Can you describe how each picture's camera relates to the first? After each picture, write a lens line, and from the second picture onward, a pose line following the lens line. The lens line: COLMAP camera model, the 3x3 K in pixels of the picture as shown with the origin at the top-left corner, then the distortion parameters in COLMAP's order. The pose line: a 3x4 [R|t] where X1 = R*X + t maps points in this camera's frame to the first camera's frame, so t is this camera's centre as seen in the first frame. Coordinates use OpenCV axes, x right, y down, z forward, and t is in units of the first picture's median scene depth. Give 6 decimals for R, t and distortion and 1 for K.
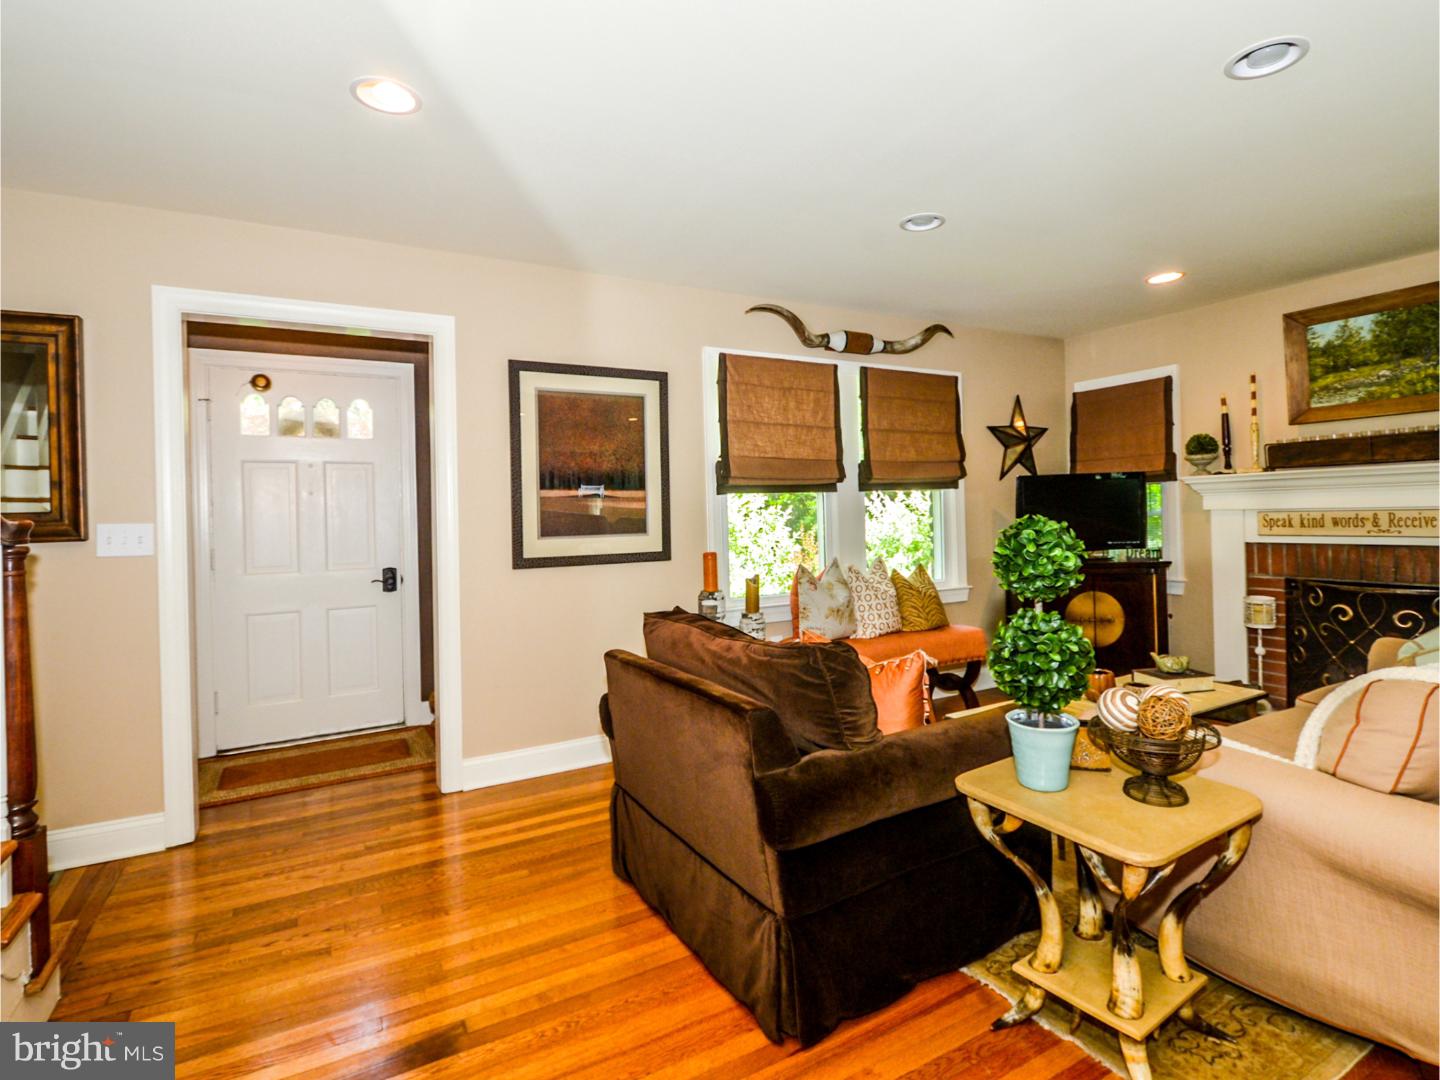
lens RADIAL K [[736.9, 0, 712.2], [0, 736.9, 509.4], [0, 0, 1]] dist [-0.000874, -0.003118]
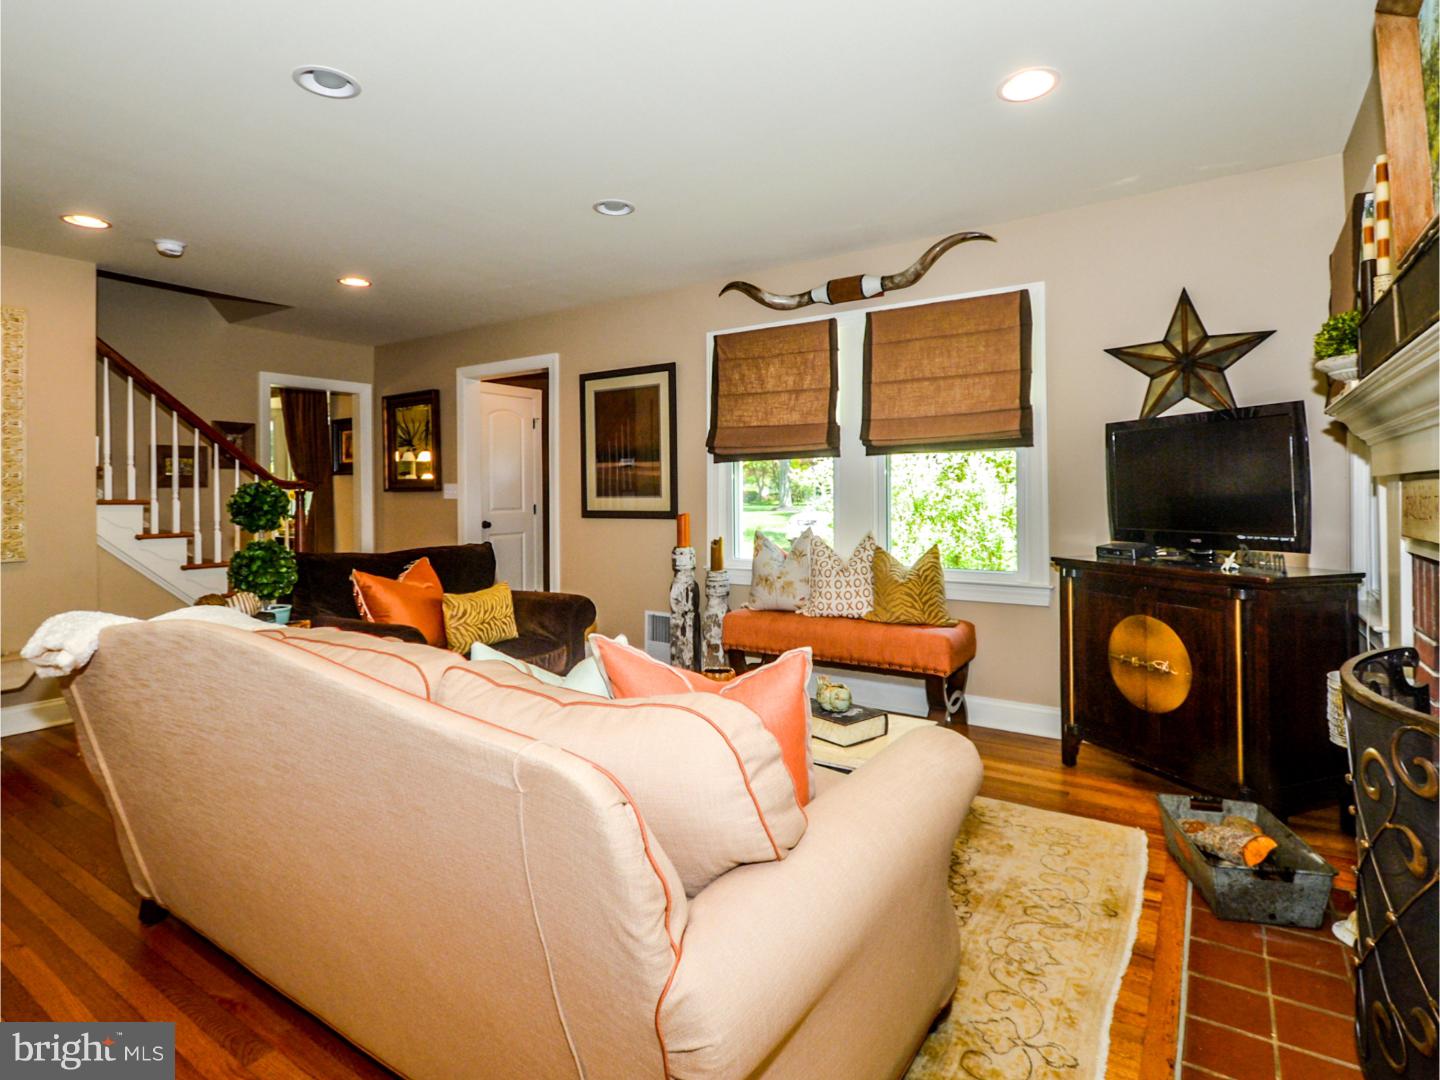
lens RADIAL K [[736.9, 0, 724.1], [0, 736.9, 484.2], [0, 0, 1]] dist [-0.000874, -0.003118]
pose [[0.468826, 0.005110, -0.883276, 1.008436], [-0.003178, 0.999987, 0.004098, 0.007073], [0.883285, 0.000886, 0.468836, 0.494418]]
